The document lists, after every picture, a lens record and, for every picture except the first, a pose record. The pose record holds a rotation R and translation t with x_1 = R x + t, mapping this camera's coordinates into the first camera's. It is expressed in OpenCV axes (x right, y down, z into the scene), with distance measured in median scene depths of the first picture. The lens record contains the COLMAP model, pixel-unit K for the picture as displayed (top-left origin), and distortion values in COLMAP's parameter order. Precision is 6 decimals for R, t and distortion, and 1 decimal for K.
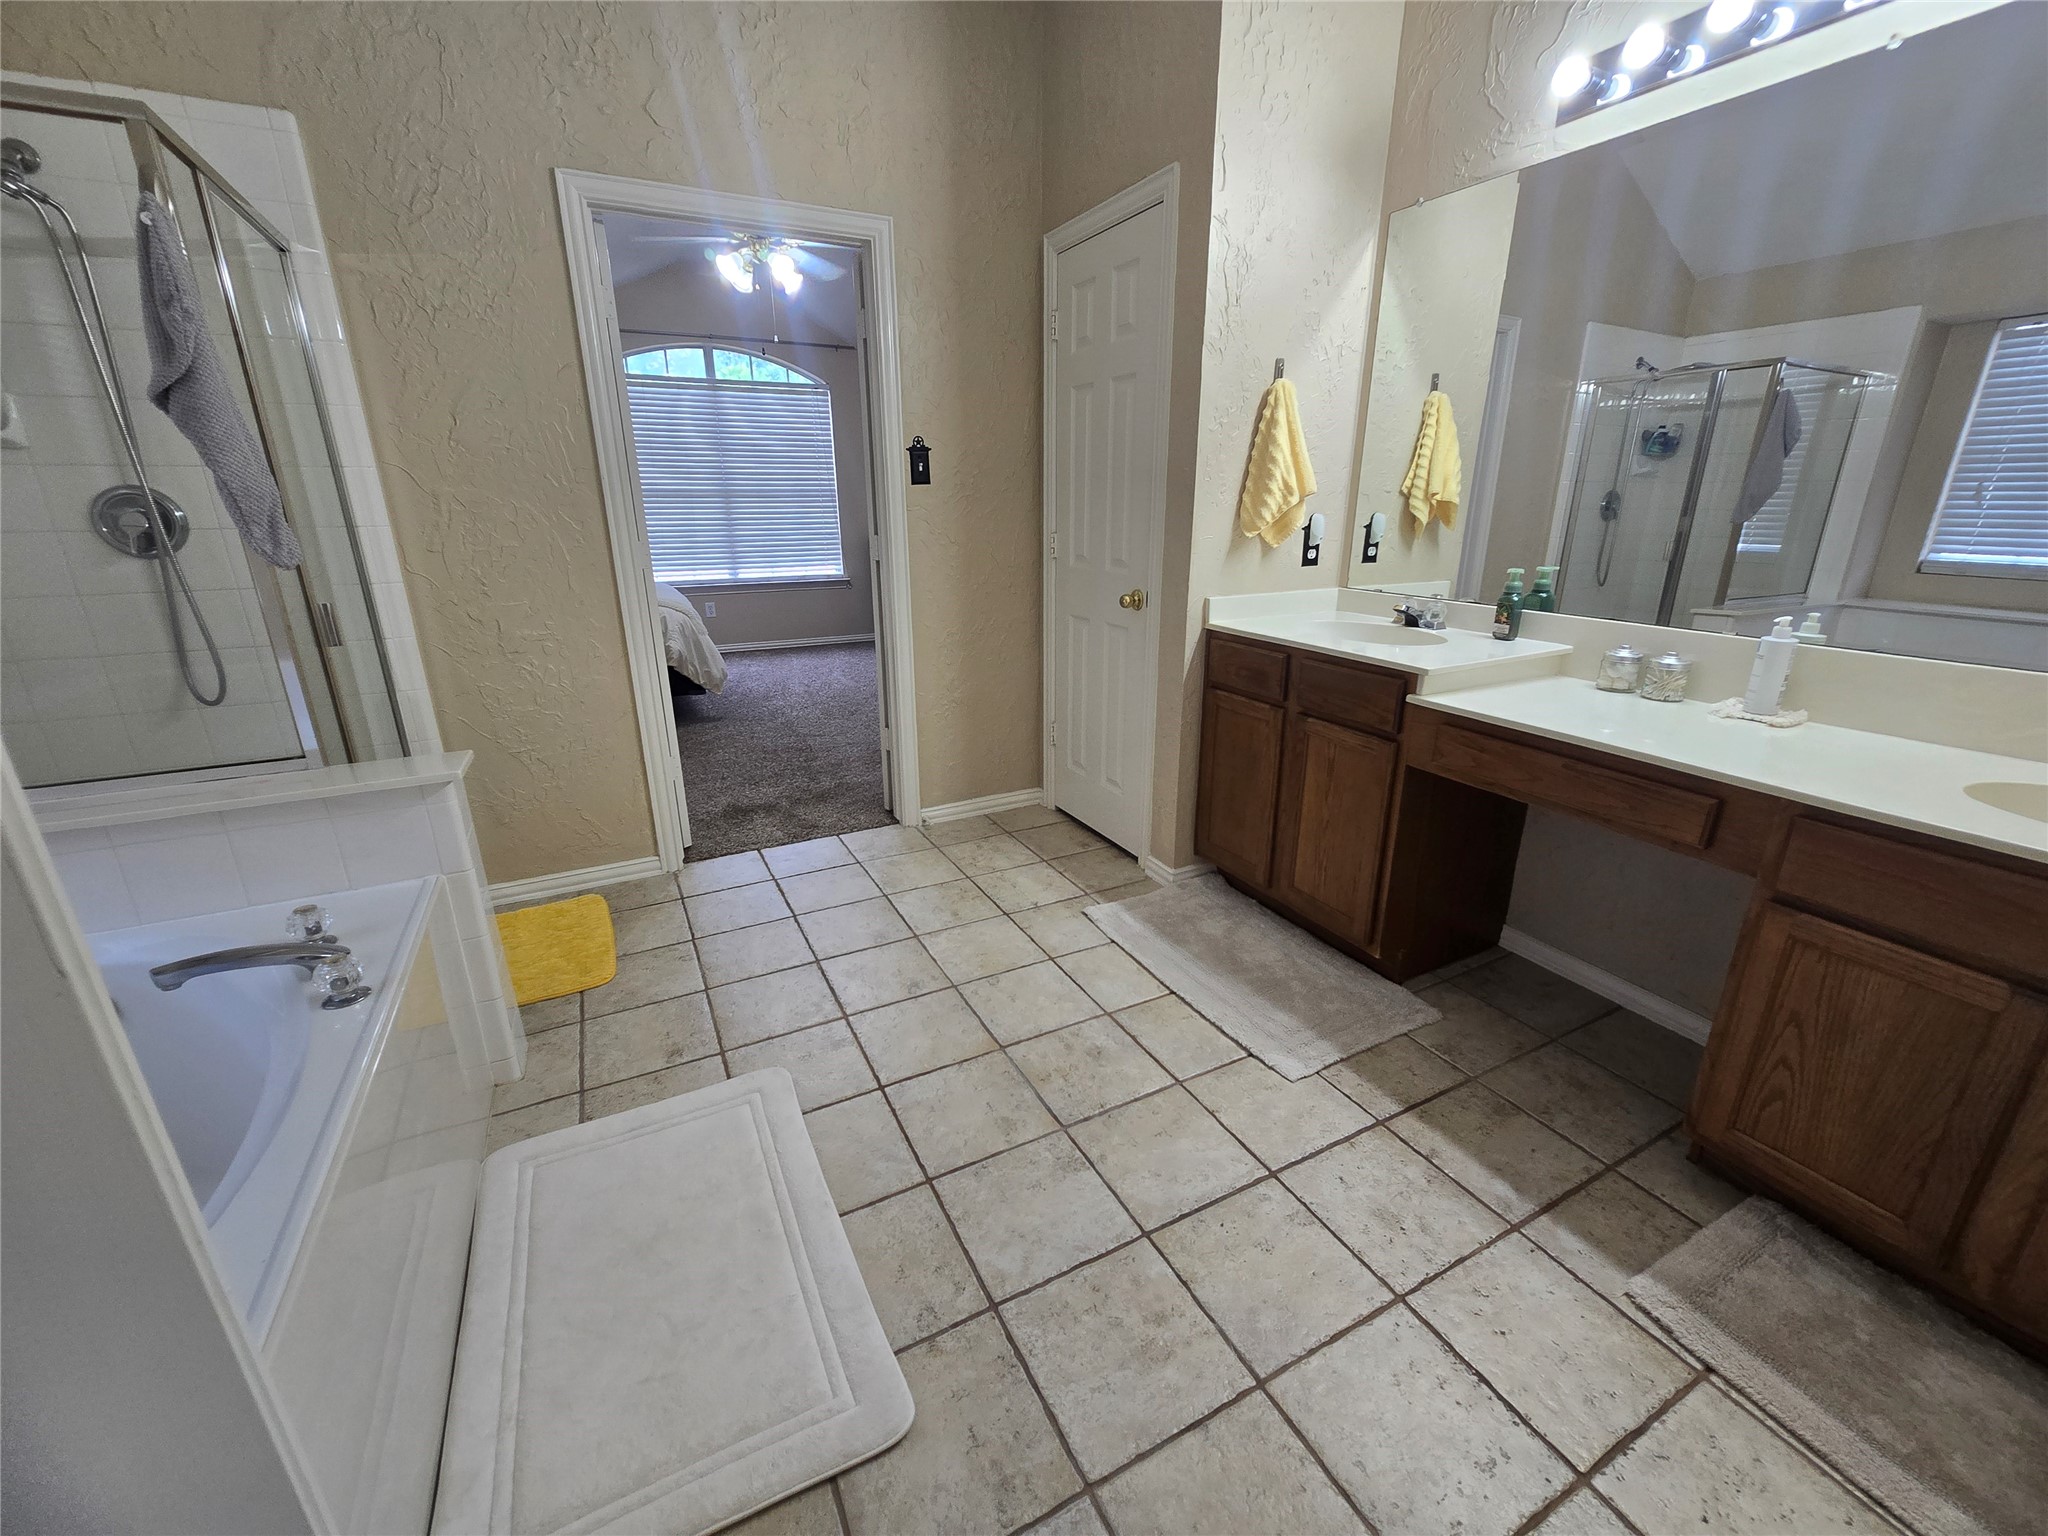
lens RADIAL K [[836.4, 0, 1038.9], [0, 836.4, 775.5], [0, 0, 1]] dist [-0.001598, -0.000376]
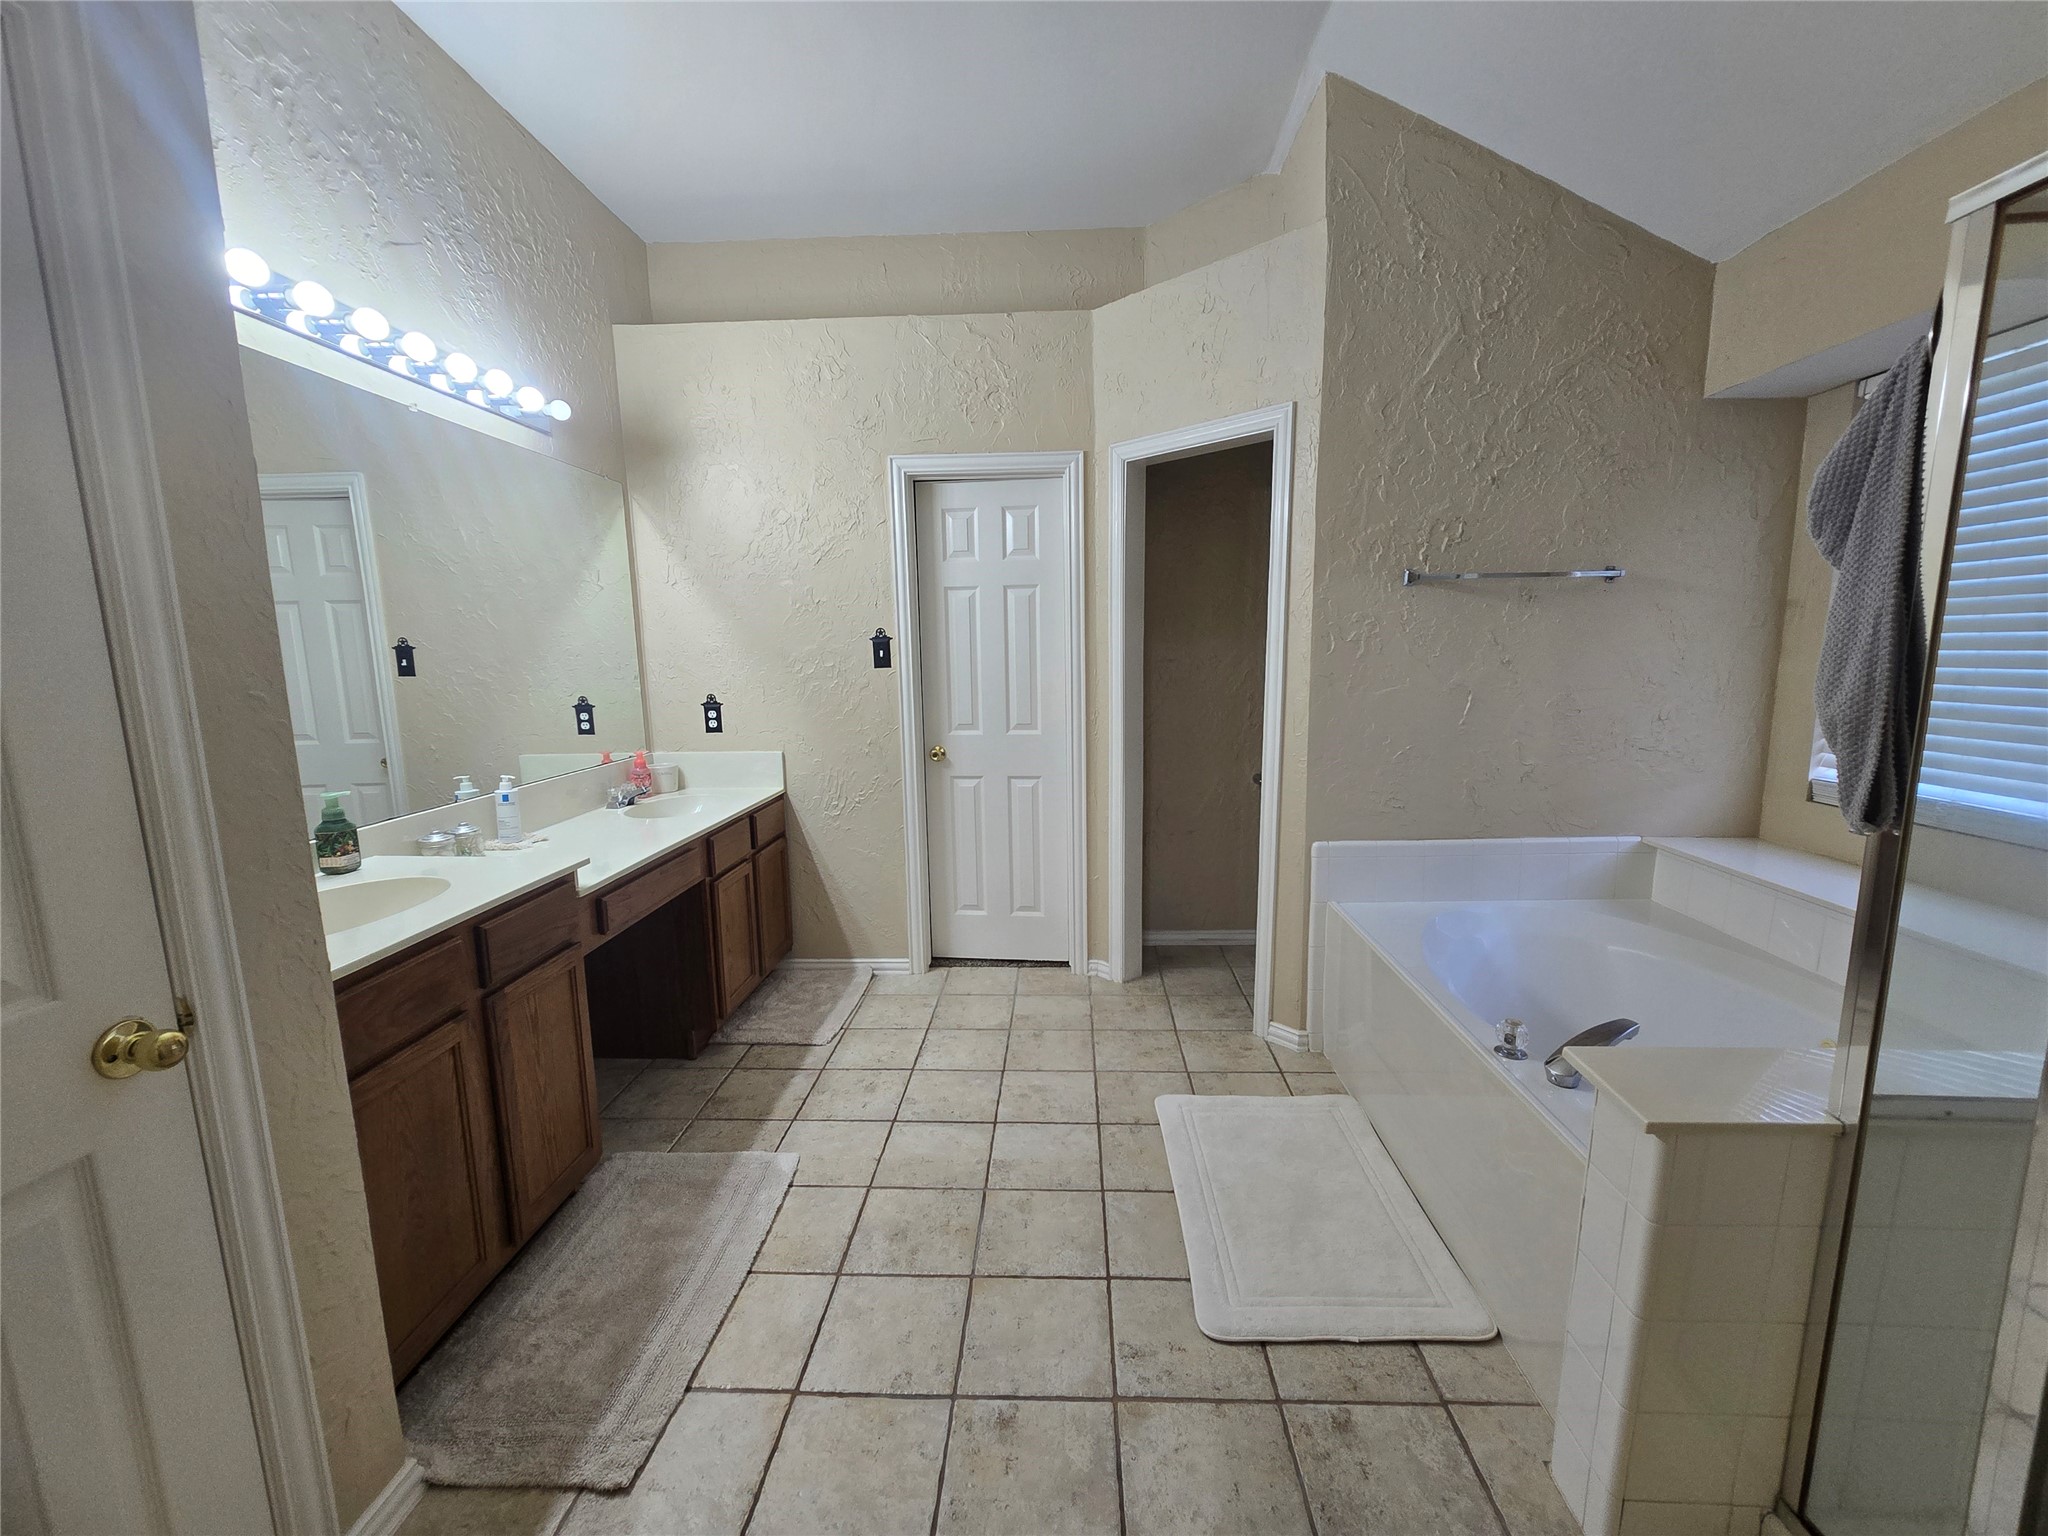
lens RADIAL K [[836.4, 0, 1038.9], [0, 836.4, 775.5], [0, 0, 1]] dist [-0.001598, -0.000376]
pose [[-0.867998, -0.062558, 0.492612, -0.561643], [0.174148, 0.890676, 0.419964, -0.574115], [-0.465030, 0.450315, -0.762210, 1.514125]]
